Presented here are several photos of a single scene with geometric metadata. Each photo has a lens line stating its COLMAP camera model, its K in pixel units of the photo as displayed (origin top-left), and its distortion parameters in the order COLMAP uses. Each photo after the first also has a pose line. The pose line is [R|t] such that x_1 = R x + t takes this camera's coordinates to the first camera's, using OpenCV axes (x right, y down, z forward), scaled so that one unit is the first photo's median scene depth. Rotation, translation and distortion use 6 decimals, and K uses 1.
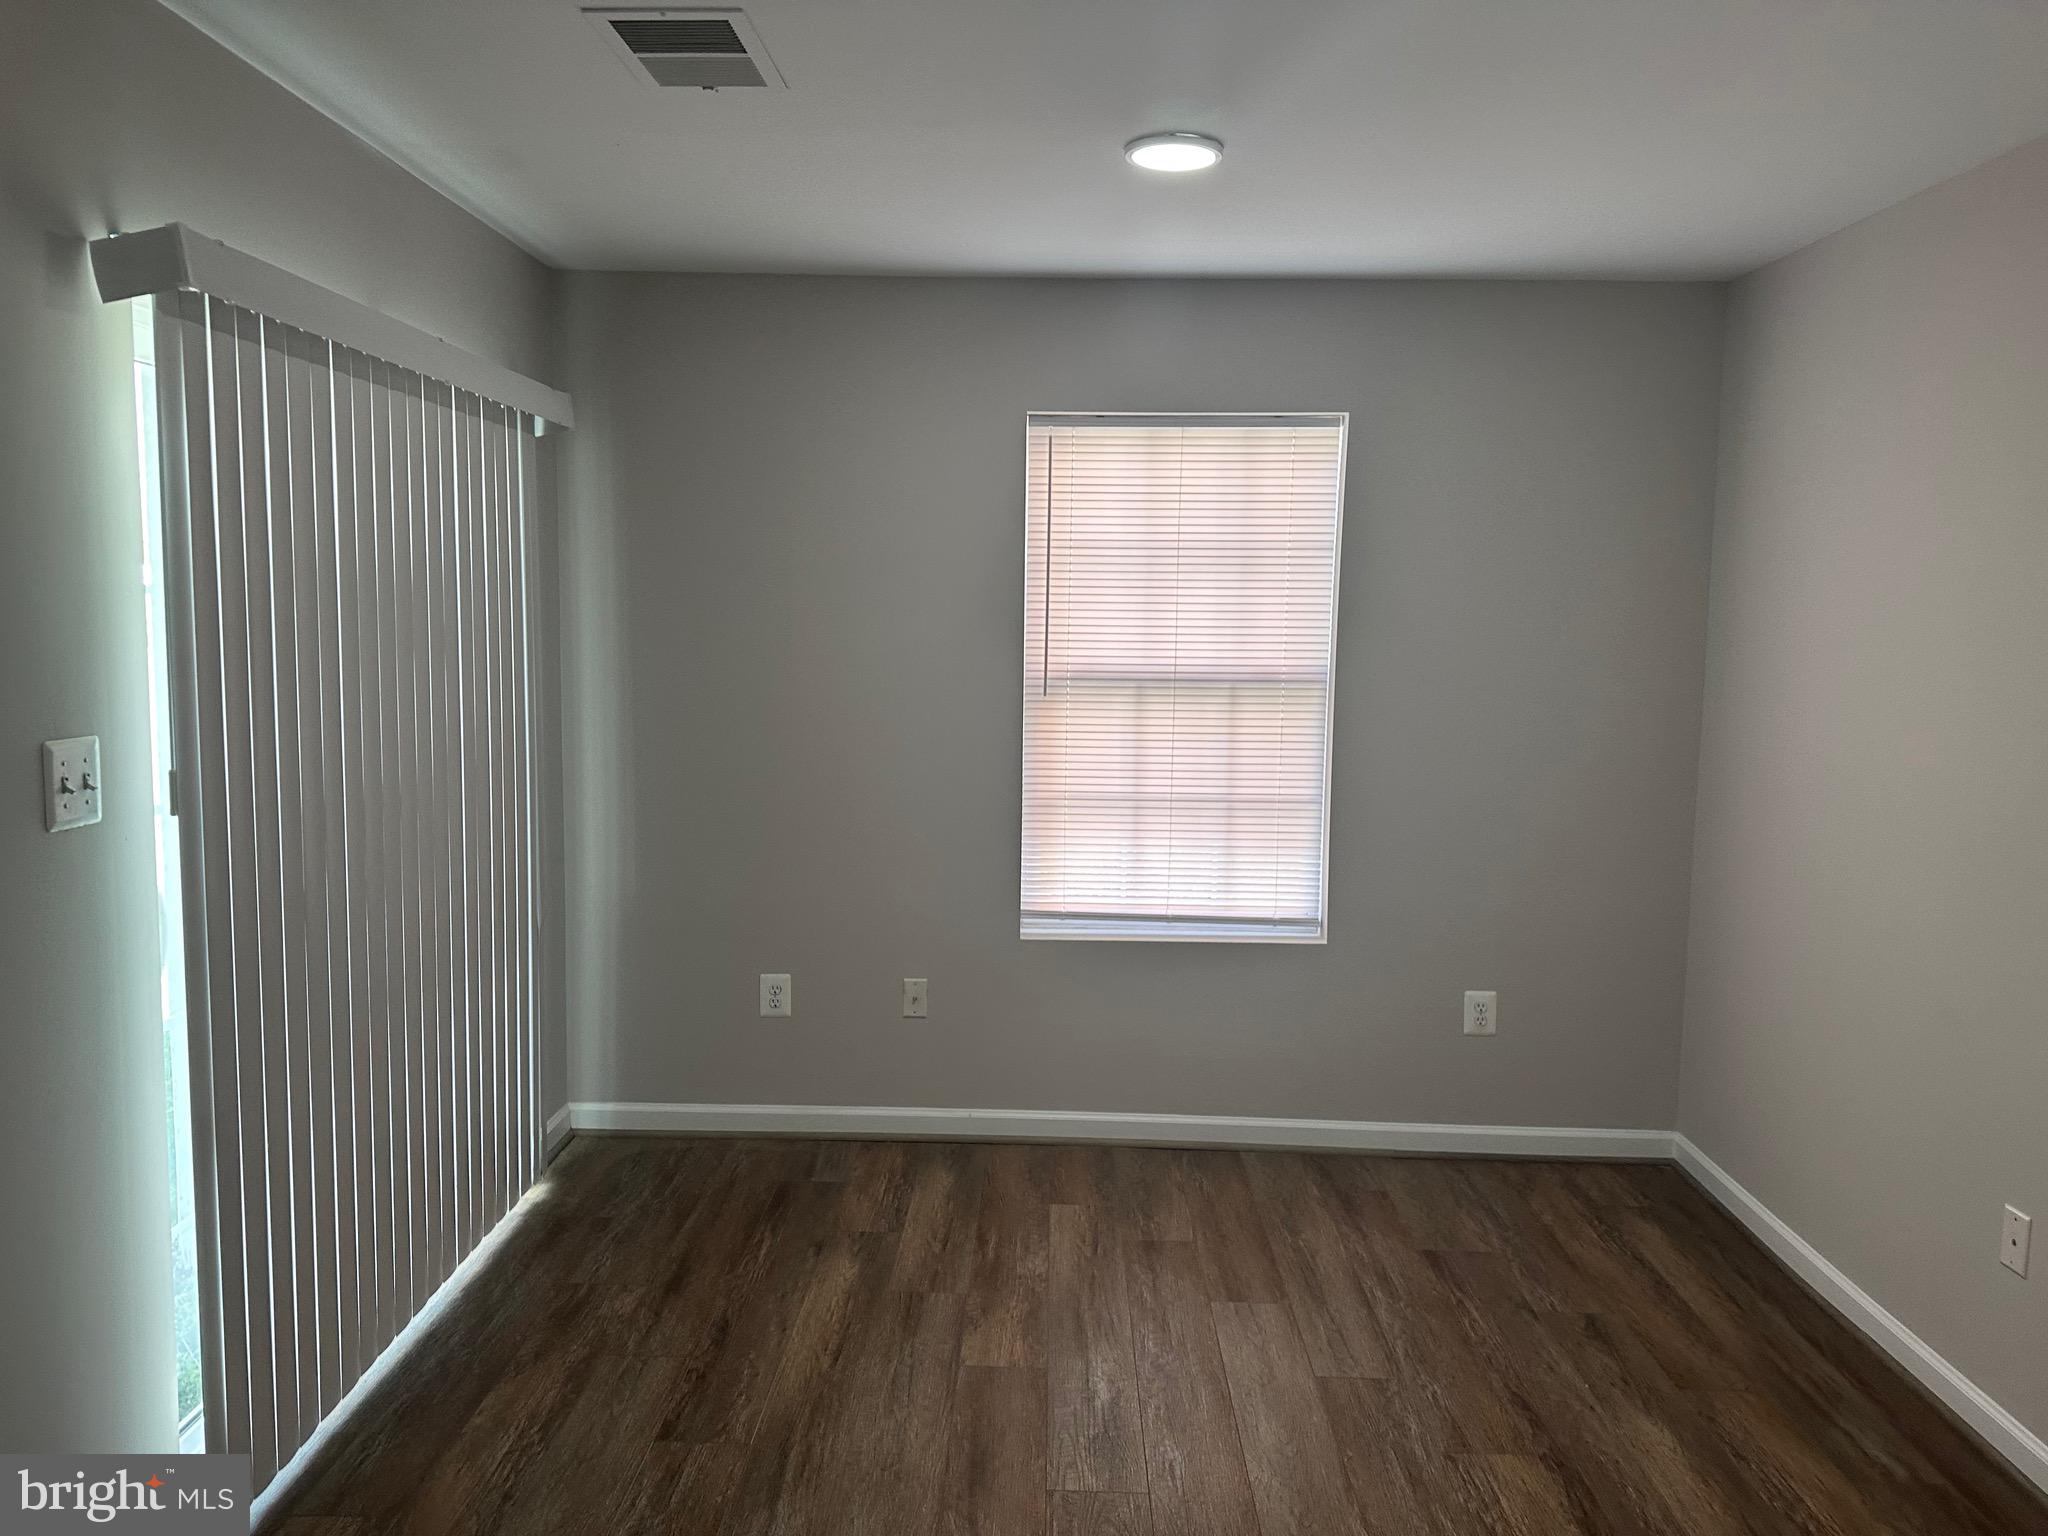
lens RADIAL K [[1449.2, 0, 1021.5], [0, 1449.2, 770.8], [0, 0, 1]] dist [0.137782, -0.168242]
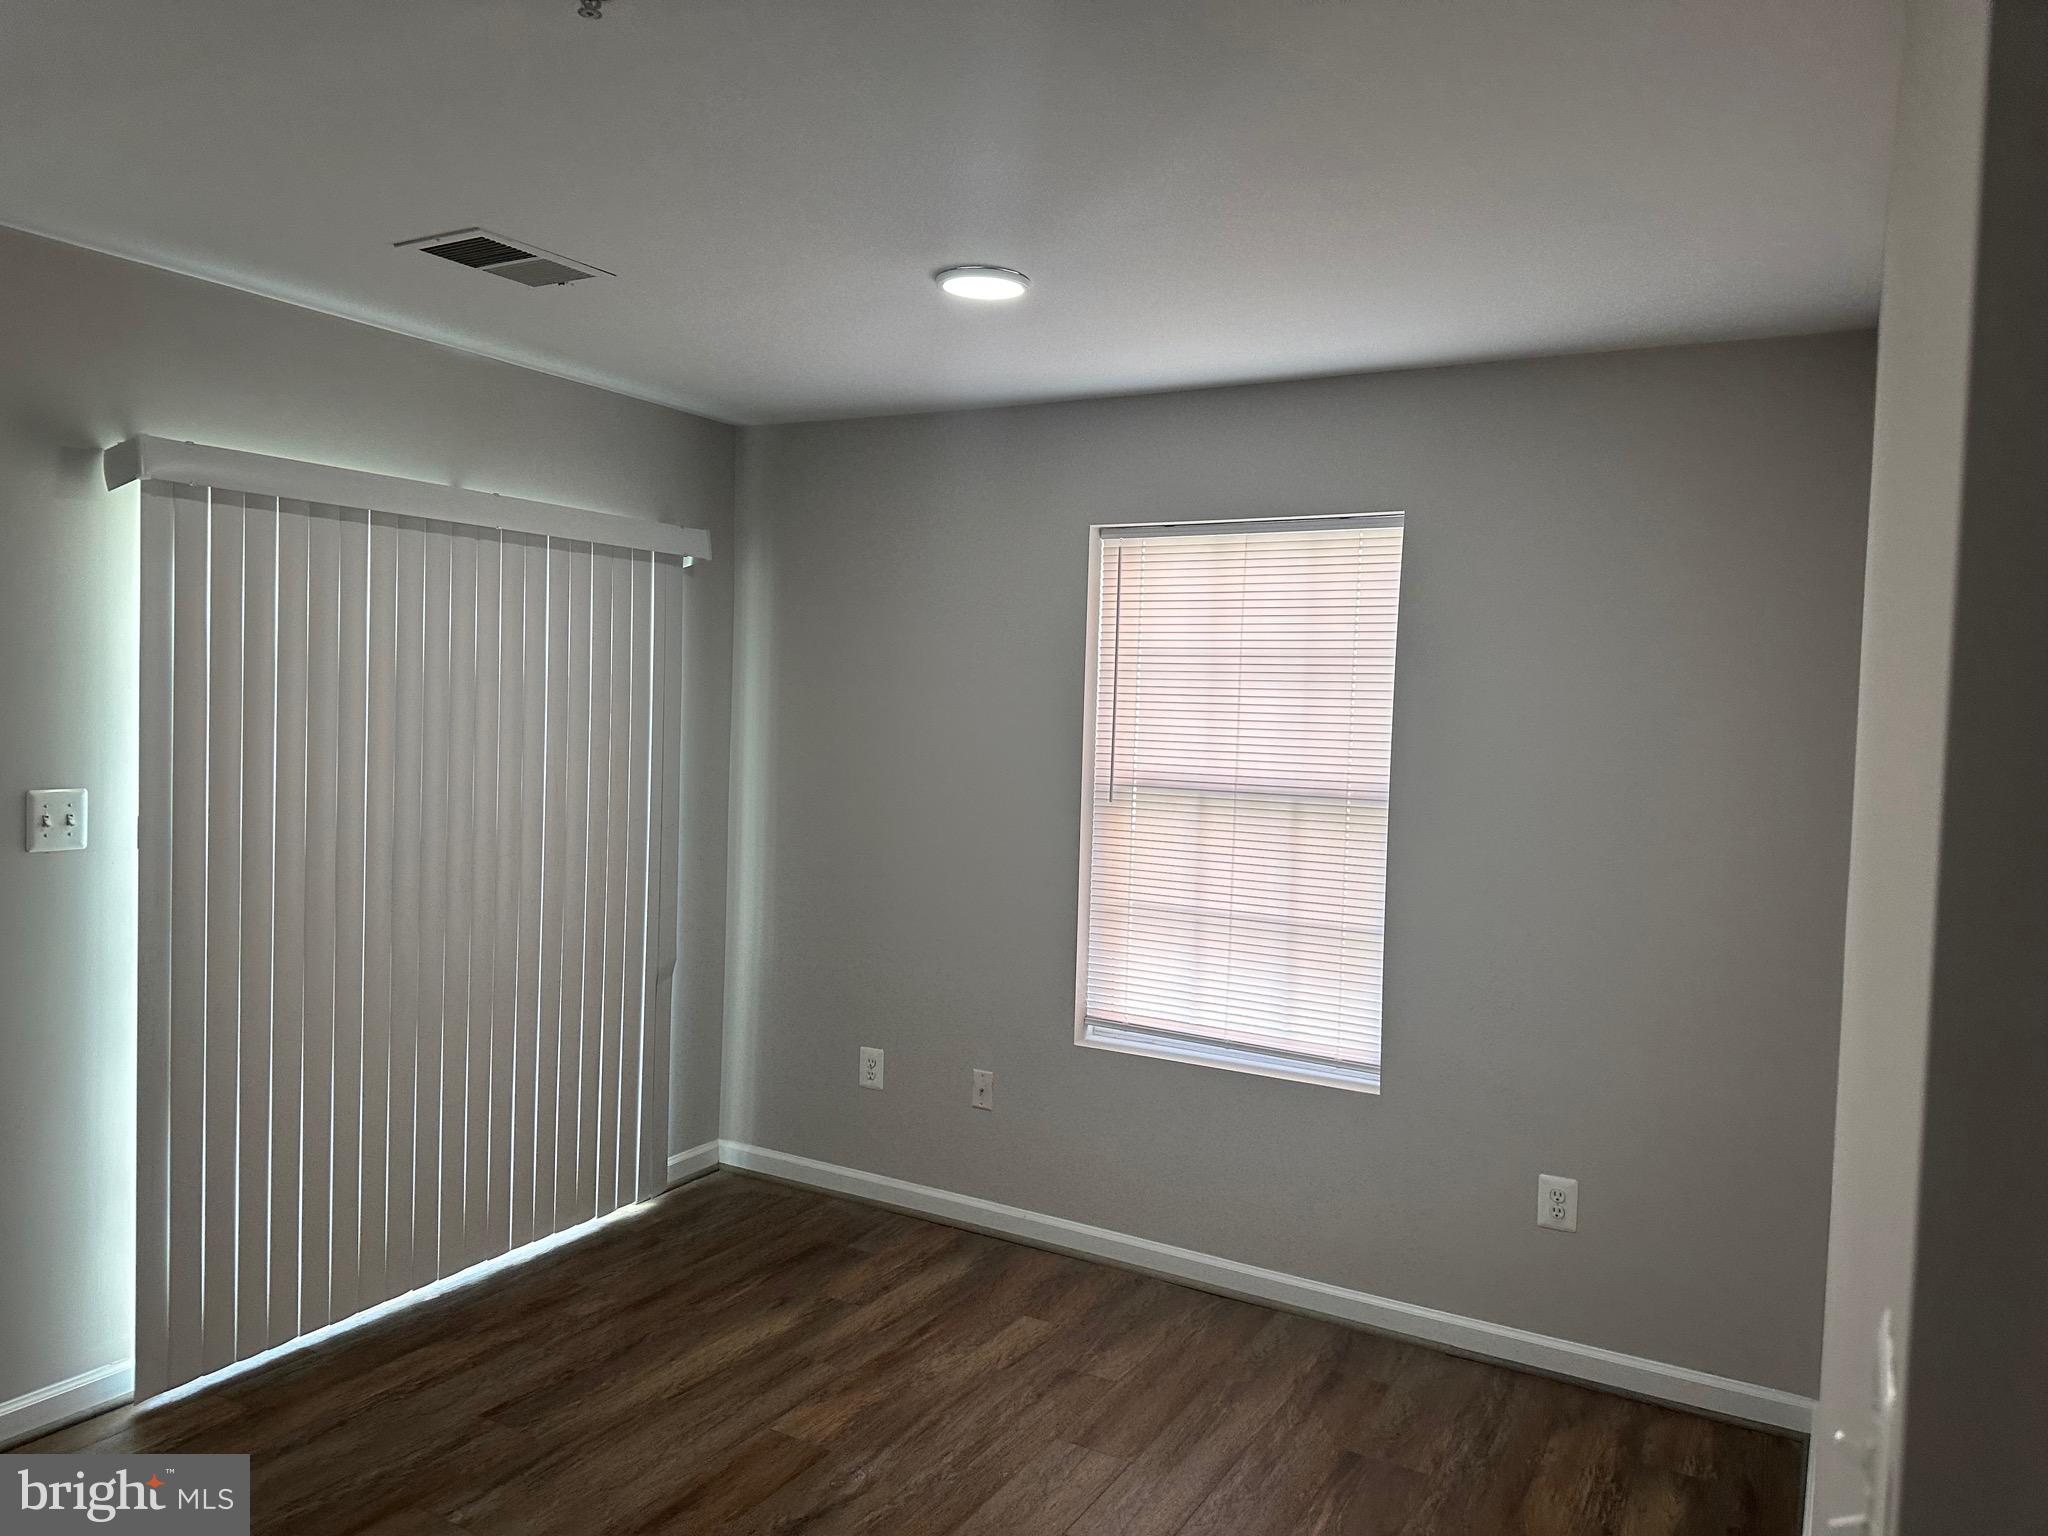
lens RADIAL K [[1454.0, 0, 1035.5], [0, 1454.0, 769.6], [0, 0, 1]] dist [0.102018, -0.129360]
pose [[0.877361, 0.036056, -0.478474, 0.452875], [-0.071273, 0.995904, -0.055644, -0.014525], [0.474508, 0.082922, 0.876337, 0.096097]]
